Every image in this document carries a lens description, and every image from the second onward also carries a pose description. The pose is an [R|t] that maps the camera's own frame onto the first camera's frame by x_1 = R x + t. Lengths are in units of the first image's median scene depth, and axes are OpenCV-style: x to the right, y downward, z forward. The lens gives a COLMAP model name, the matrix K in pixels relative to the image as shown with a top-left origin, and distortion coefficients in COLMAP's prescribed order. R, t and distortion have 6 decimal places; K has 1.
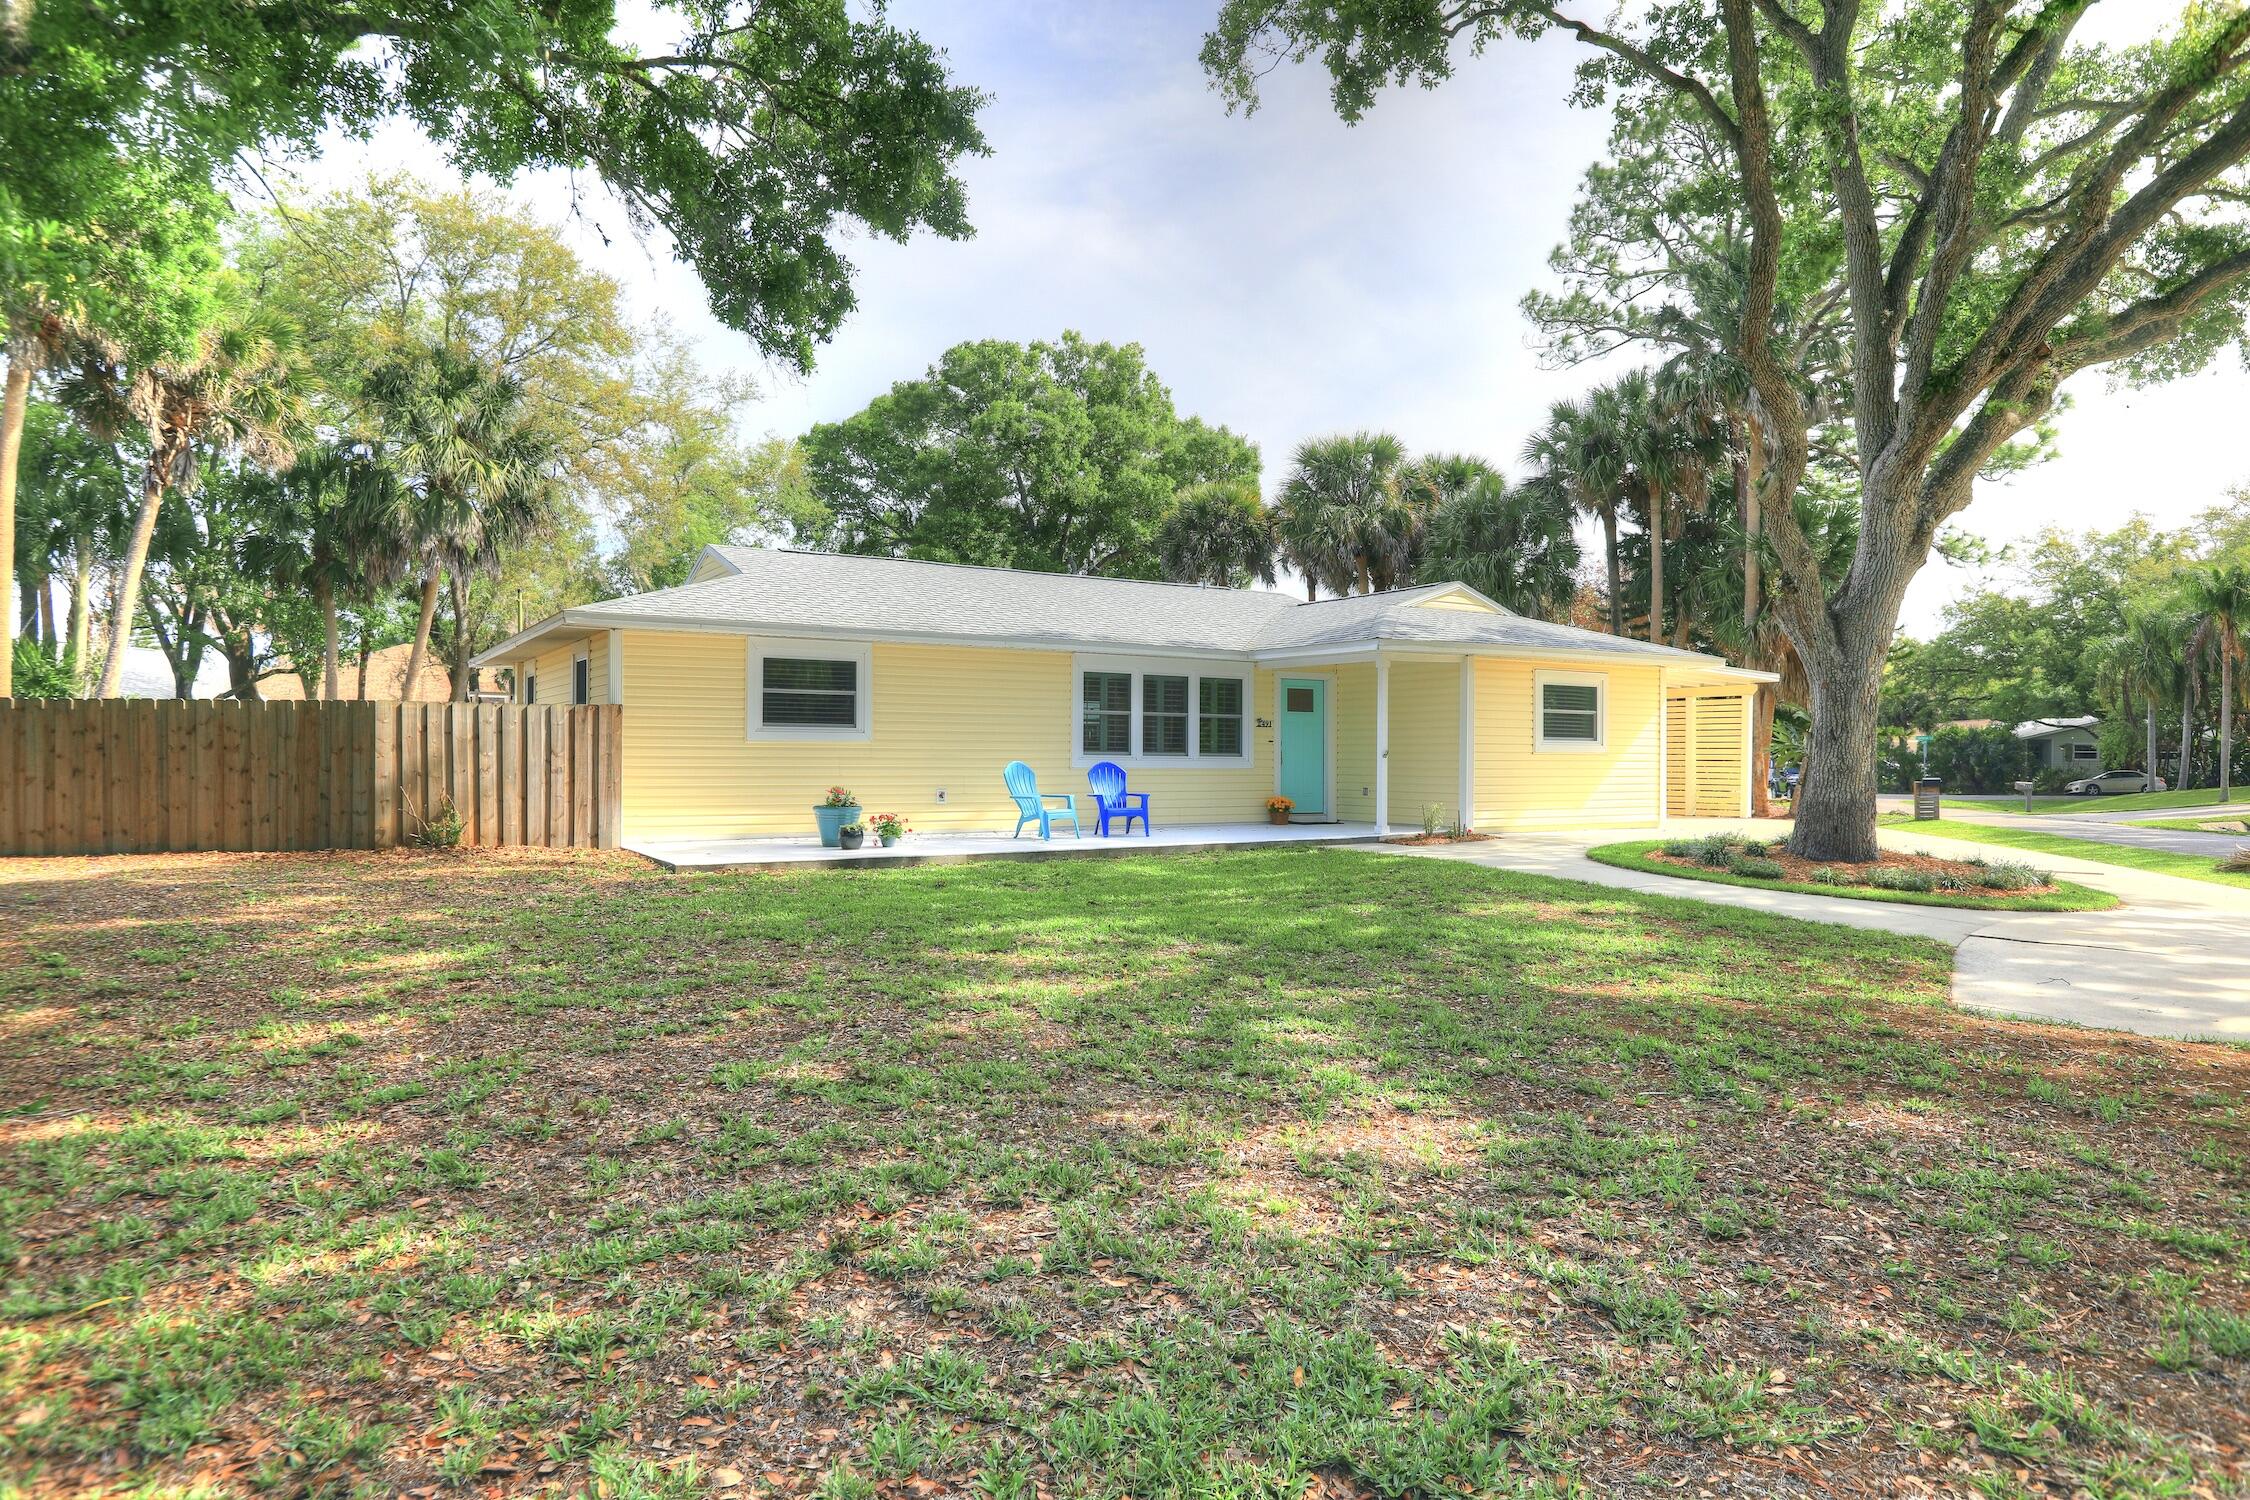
lens RADIAL K [[1480.5, 0, 1125.0], [0, 1480.5, 750.0], [0, 0, 1]] dist [0.000523, 0.000032]
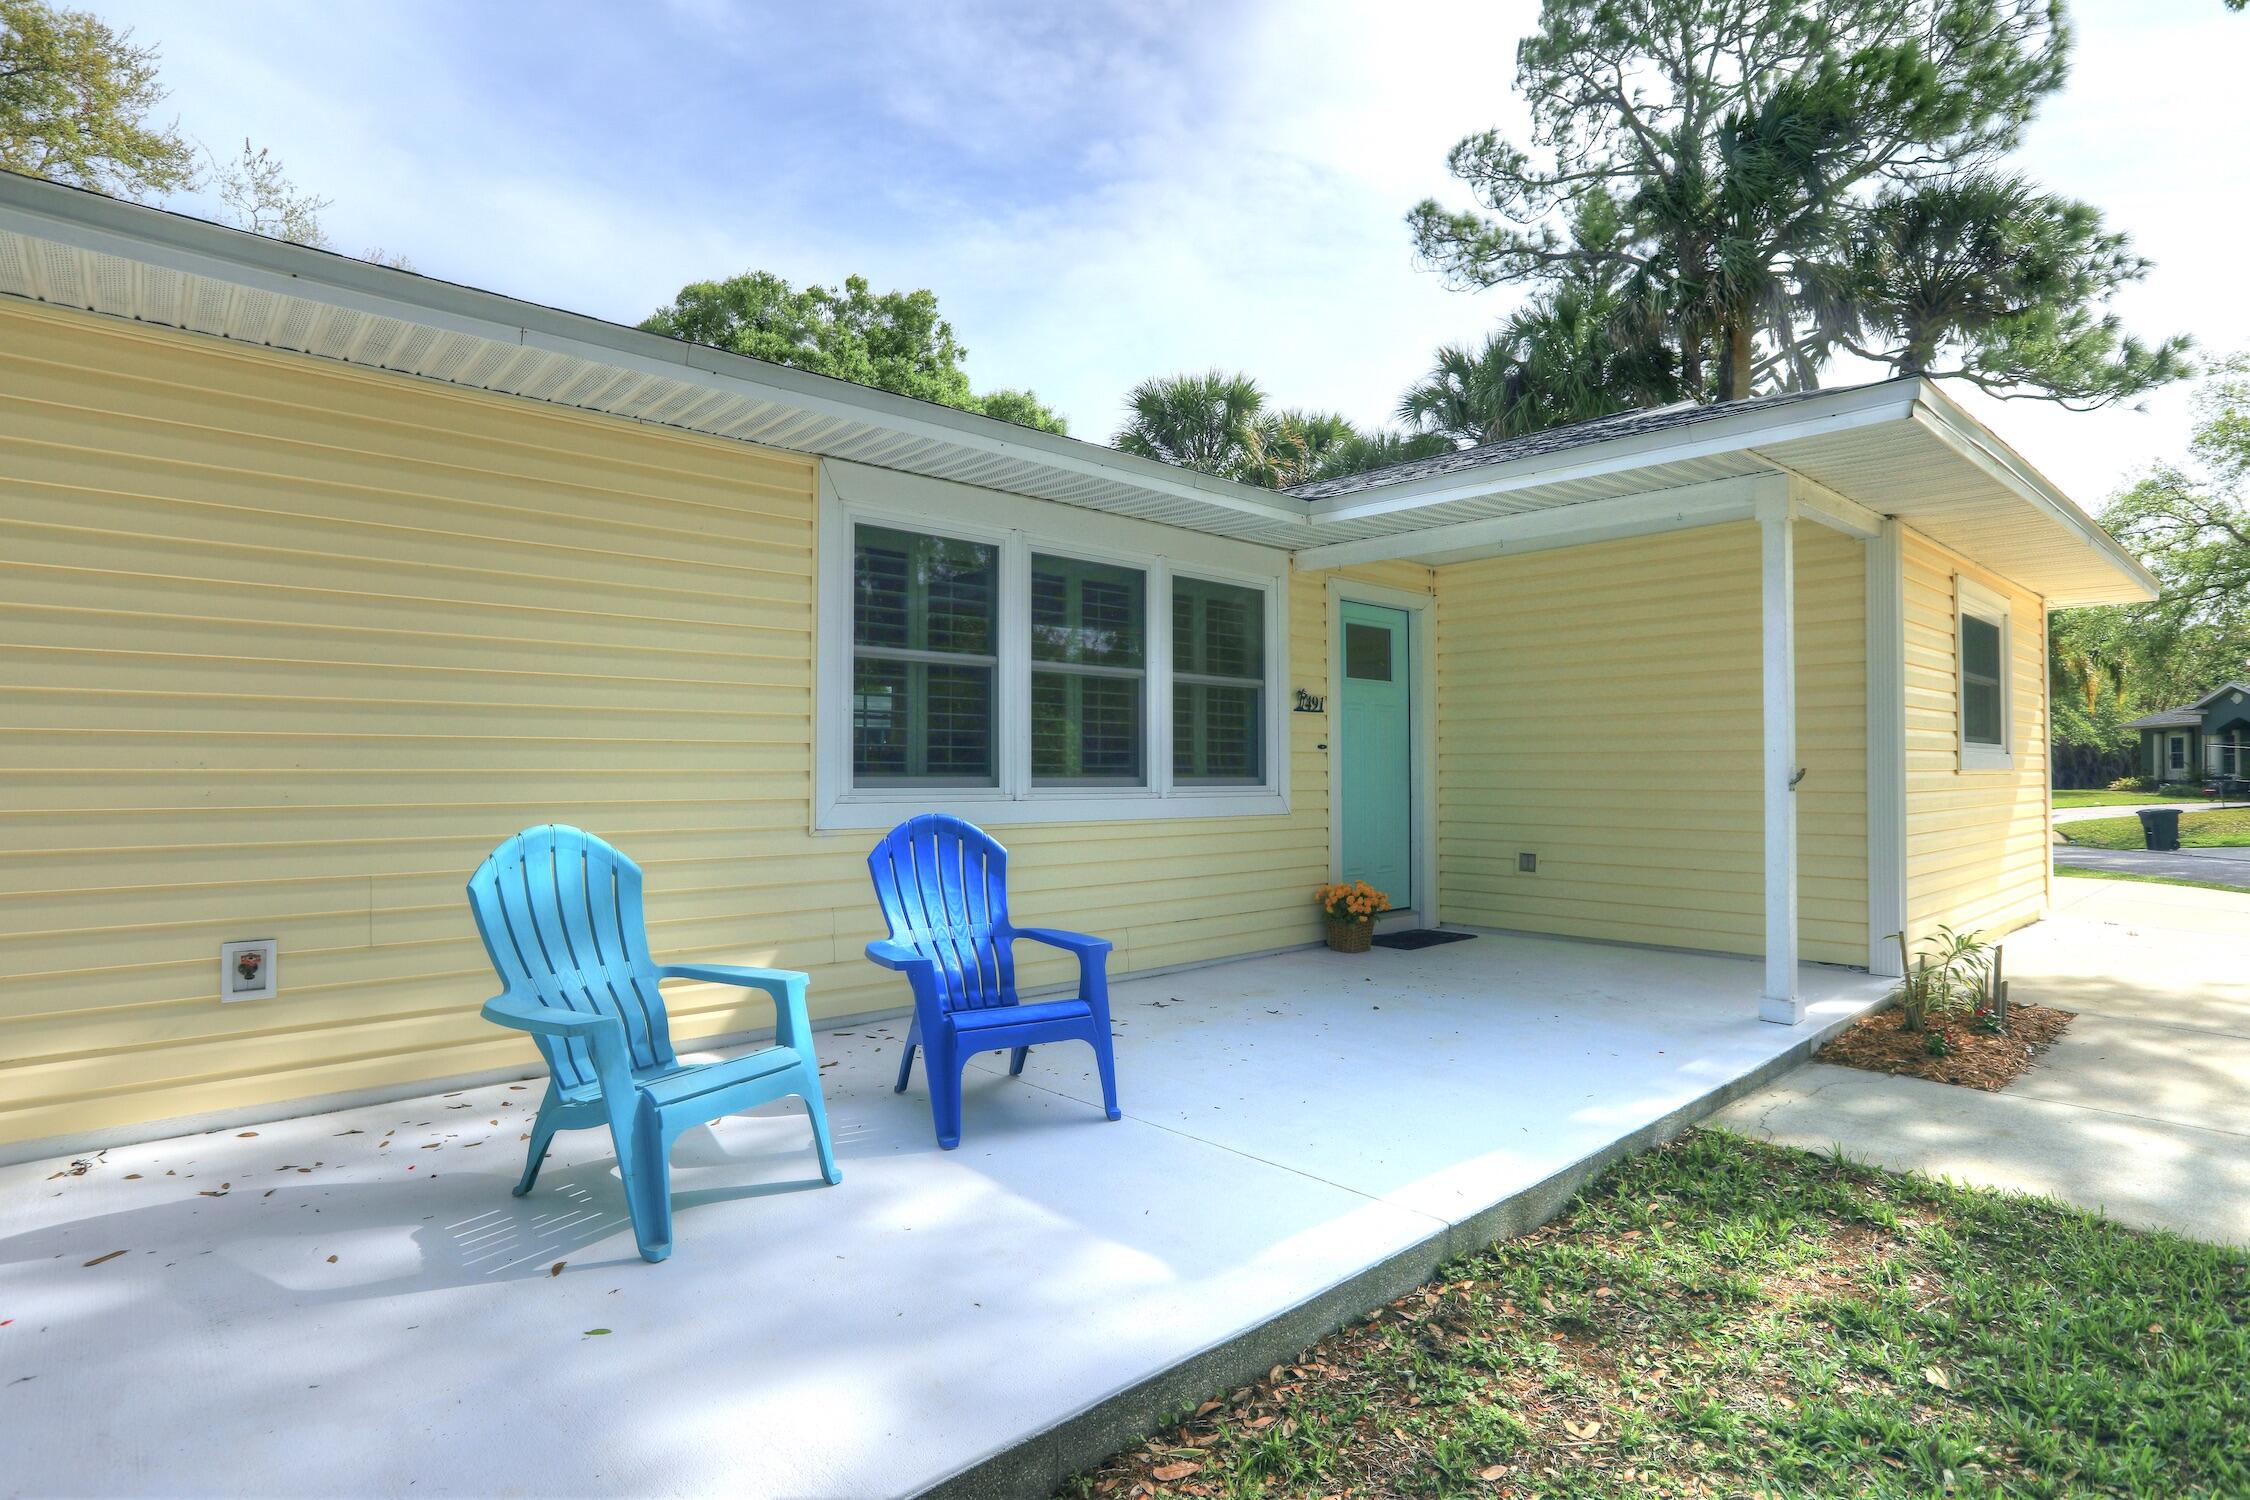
lens RADIAL K [[1165.4, 0, 1125.0], [0, 1165.4, 750.0], [0, 0, 1]] dist [-0.002768, -0.000208]
pose [[0.982046, -0.001441, 0.188638, -0.017050], [0.003334, 0.999947, -0.009718, -0.002094], [-0.188614, 0.010173, 0.981999, 0.696702]]
